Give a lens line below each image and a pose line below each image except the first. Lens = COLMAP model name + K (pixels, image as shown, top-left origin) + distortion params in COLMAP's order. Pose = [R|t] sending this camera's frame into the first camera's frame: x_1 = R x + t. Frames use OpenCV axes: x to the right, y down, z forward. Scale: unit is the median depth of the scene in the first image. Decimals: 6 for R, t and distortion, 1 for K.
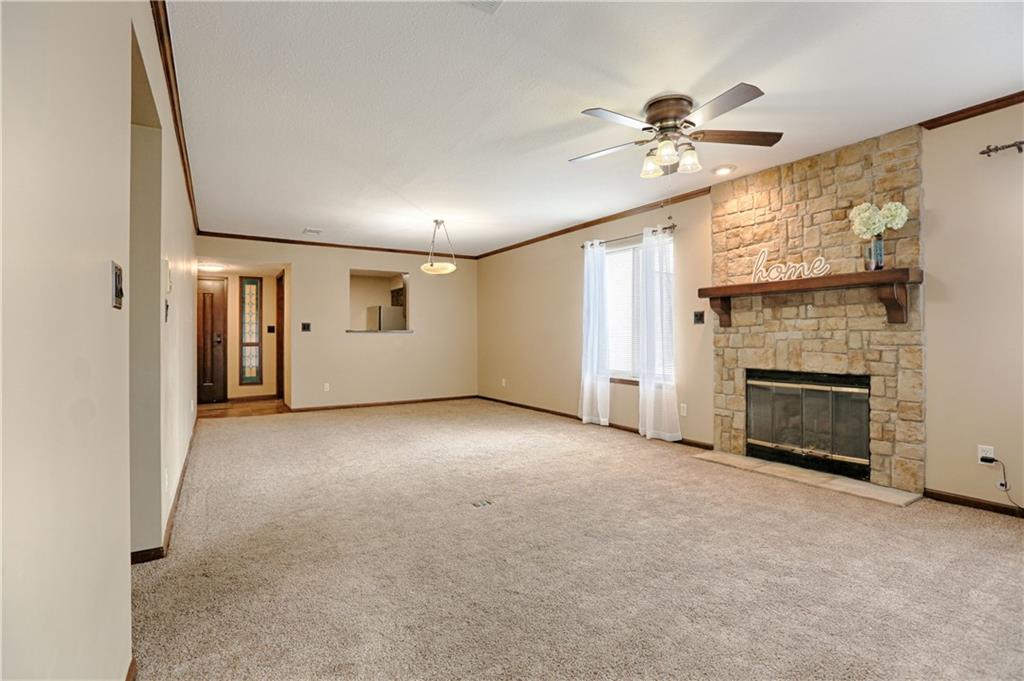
lens RADIAL K [[470.1, 0, 506.6], [0, 470.1, 338.6], [0, 0, 1]] dist [-0.040962, 0.001914]
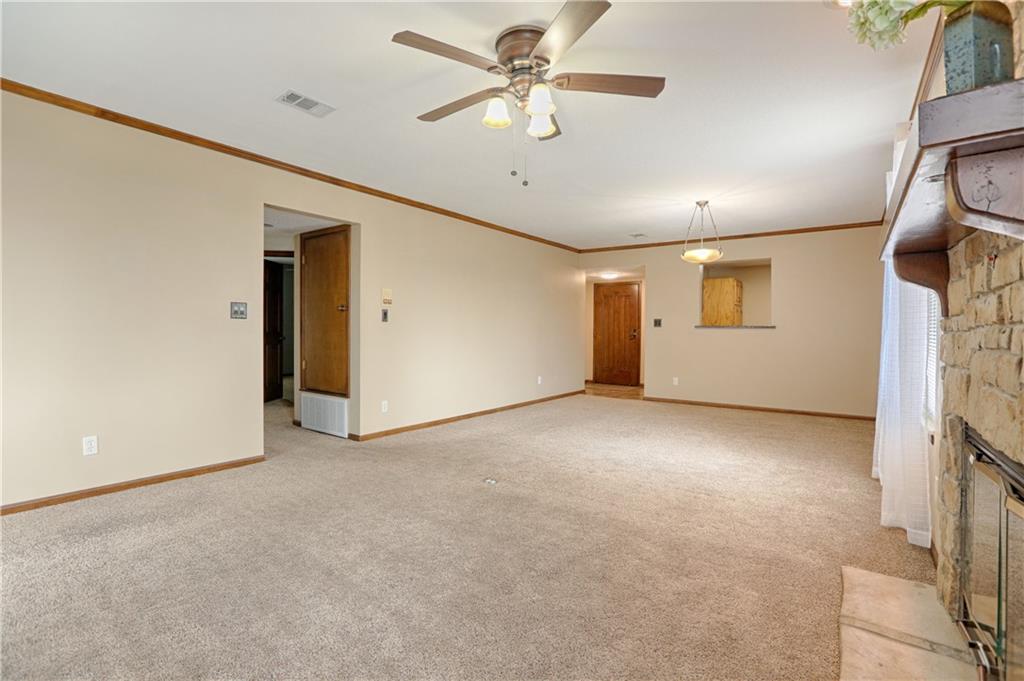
lens RADIAL K [[470.1, 0, 507.6], [0, 470.1, 334.8], [0, 0, 1]] dist [-0.040962, 0.001914]
pose [[0.353000, 0.009597, -0.935574, 0.565840], [-0.003879, 0.999954, 0.008794, -0.006718], [0.935615, 0.000525, 0.353021, 0.354674]]
